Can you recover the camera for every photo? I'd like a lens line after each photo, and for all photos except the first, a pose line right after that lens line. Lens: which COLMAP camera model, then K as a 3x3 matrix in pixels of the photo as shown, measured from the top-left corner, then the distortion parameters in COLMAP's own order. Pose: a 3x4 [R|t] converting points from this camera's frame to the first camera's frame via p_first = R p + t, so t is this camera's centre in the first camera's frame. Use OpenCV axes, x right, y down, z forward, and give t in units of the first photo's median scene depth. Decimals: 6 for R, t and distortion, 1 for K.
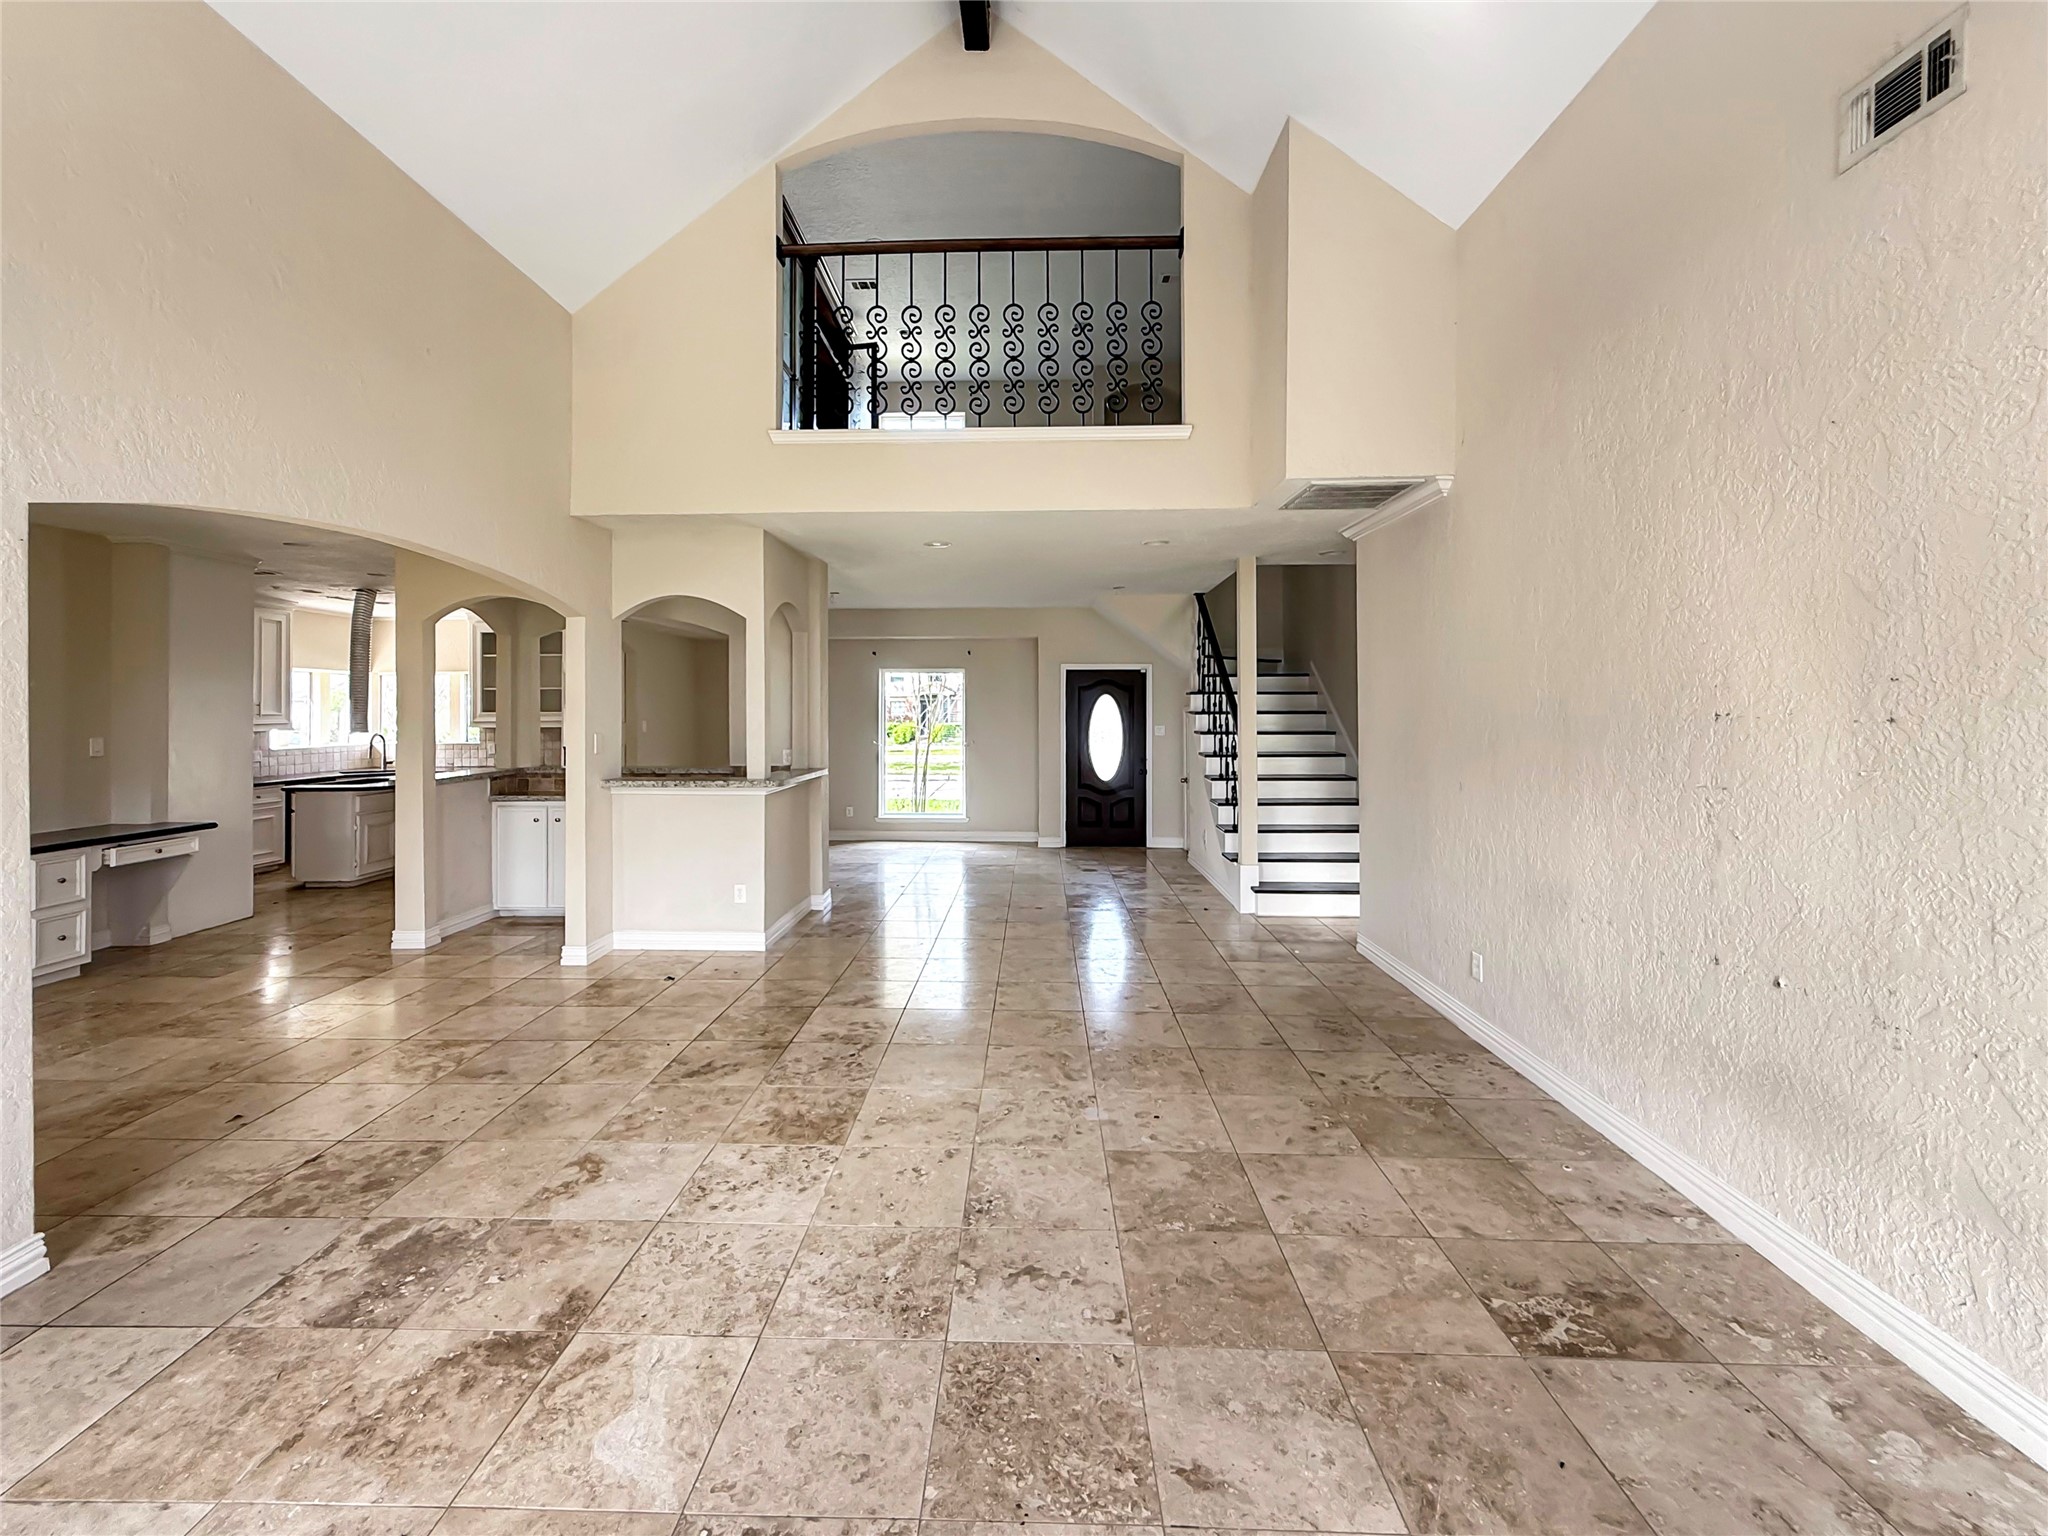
lens RADIAL K [[858.7, 0, 1002.9], [0, 858.7, 703.7], [0, 0, 1]] dist [0.010312, -0.001680]
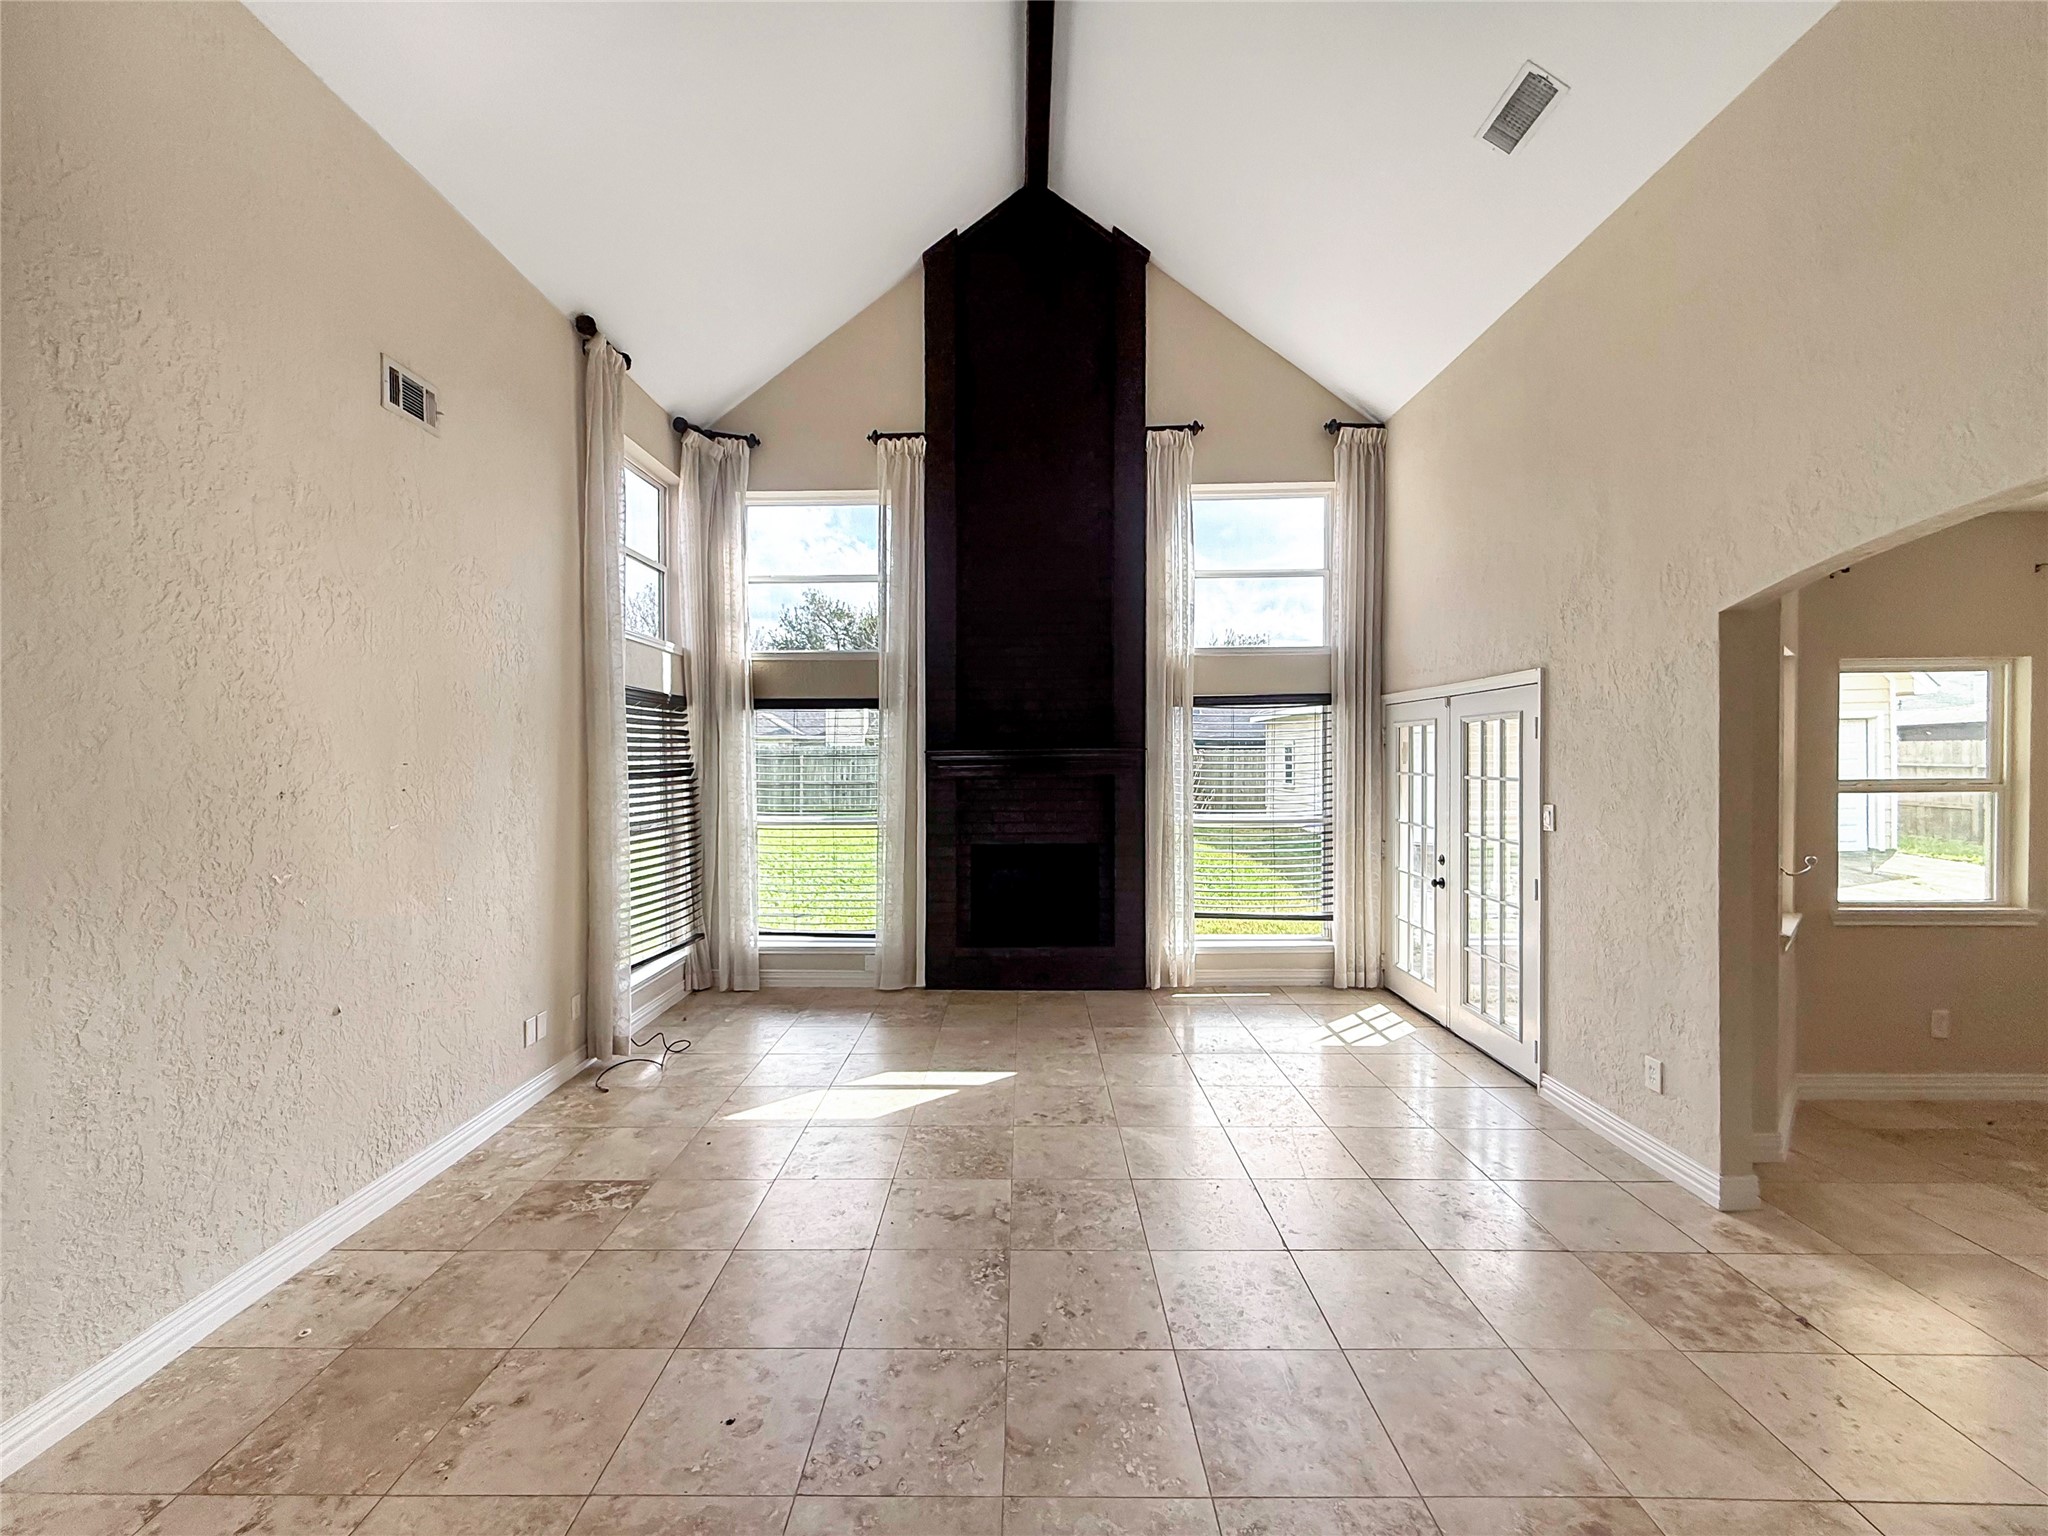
lens RADIAL K [[836.1, 0, 1006.1], [0, 836.1, 760.0], [0, 0, 1]] dist [0.002793, 0.000135]
pose [[-0.999795, 0.009832, -0.017696, -0.030547], [0.009904, 0.999943, -0.004001, -0.019136], [0.017656, -0.004175, -0.999835, 2.192399]]
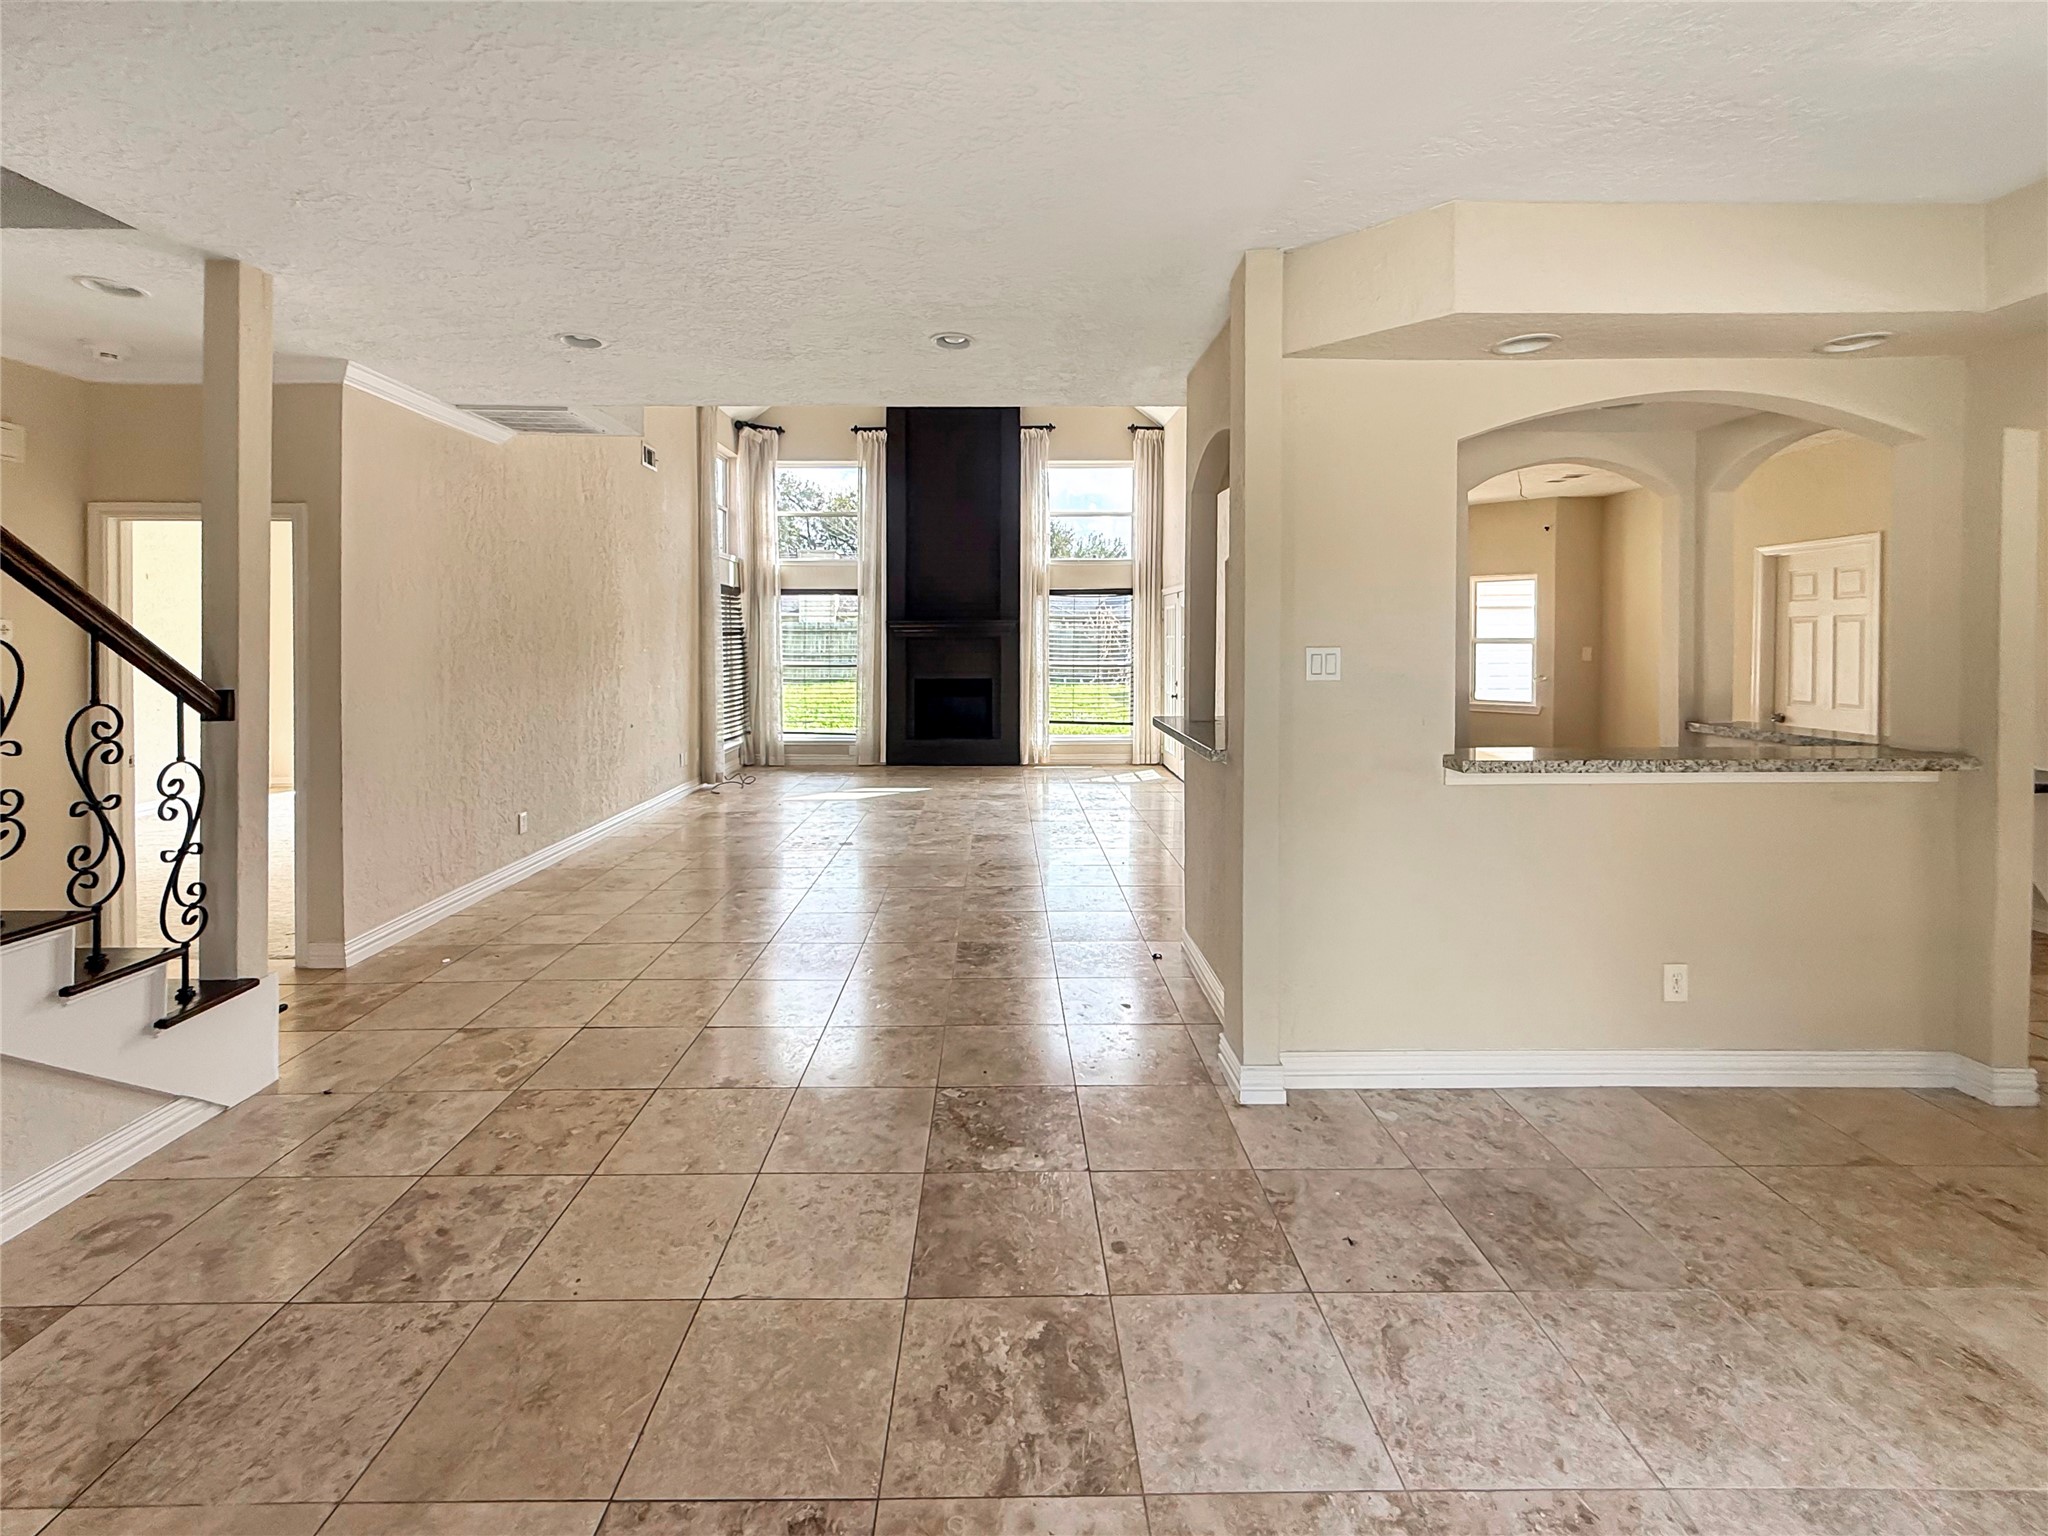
lens RADIAL K [[858.7, 0, 1023.2], [0, 858.7, 656.9], [0, 0, 1]] dist [0.010312, -0.001680]
pose [[-0.997553, 0.006272, -0.069627, -0.246088], [0.005112, 0.999845, 0.016820, 0.063310], [0.069722, 0.016423, -0.997431, 4.314740]]
